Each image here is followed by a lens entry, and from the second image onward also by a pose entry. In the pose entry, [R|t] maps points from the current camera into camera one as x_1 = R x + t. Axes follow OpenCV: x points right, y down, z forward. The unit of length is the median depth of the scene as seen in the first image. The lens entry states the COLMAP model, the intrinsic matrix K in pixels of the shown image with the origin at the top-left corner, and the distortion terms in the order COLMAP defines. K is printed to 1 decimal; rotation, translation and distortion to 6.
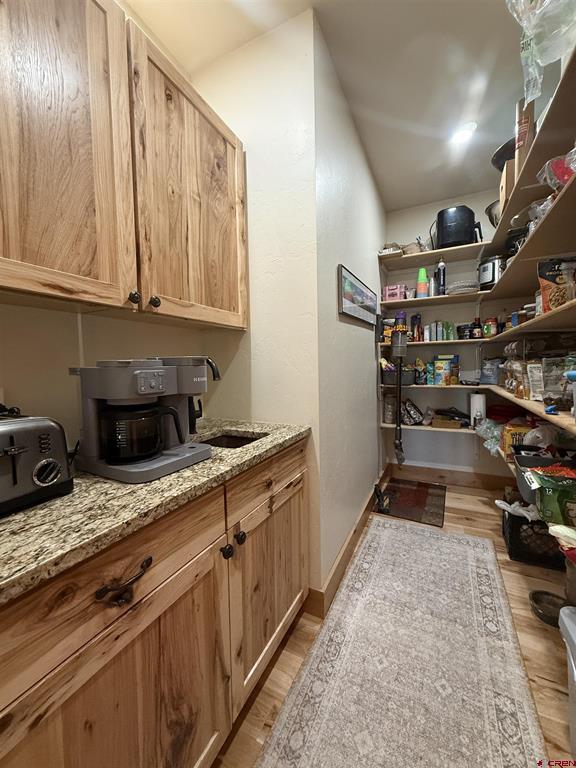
lens RADIAL K [[306.2, 0, 289.5], [0, 306.2, 381.3], [0, 0, 1]] dist [0.000079, 0.000002]
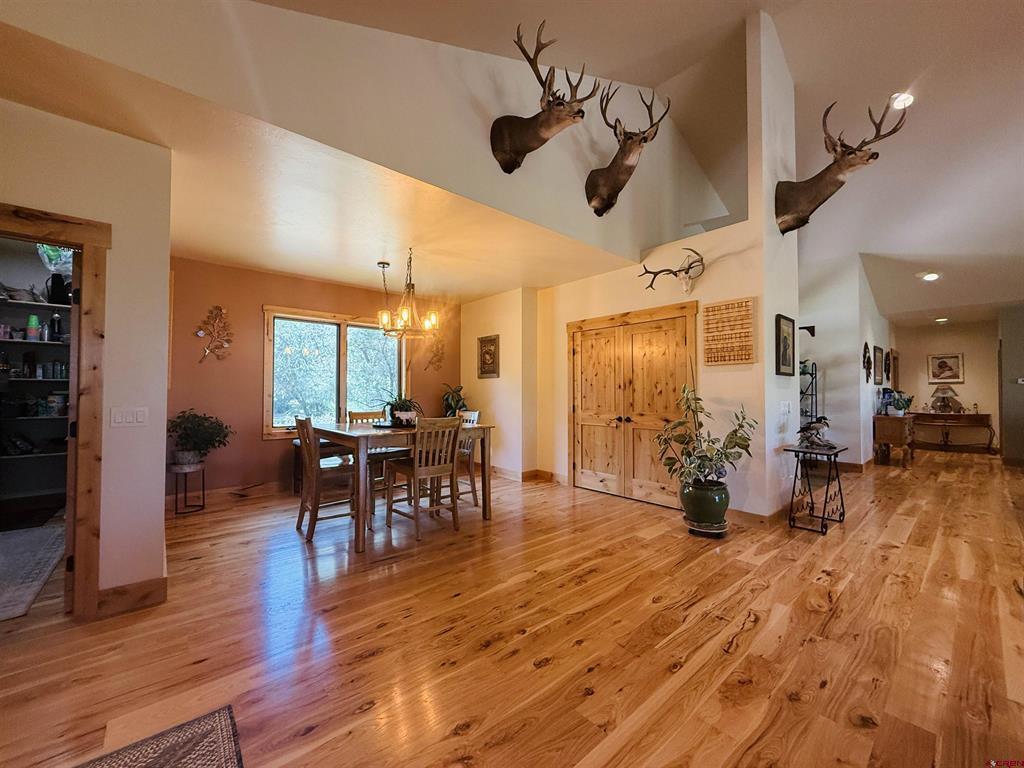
lens RADIAL K [[408.3, 0, 515.8], [0, 408.3, 385.3], [0, 0, 1]] dist [0.000079, 0.000002]
pose [[0.376512, 0.039938, 0.925551, -0.287578], [0.042344, 0.997284, -0.060259, 0.061461], [-0.925444, 0.061879, 0.373798, -1.202668]]
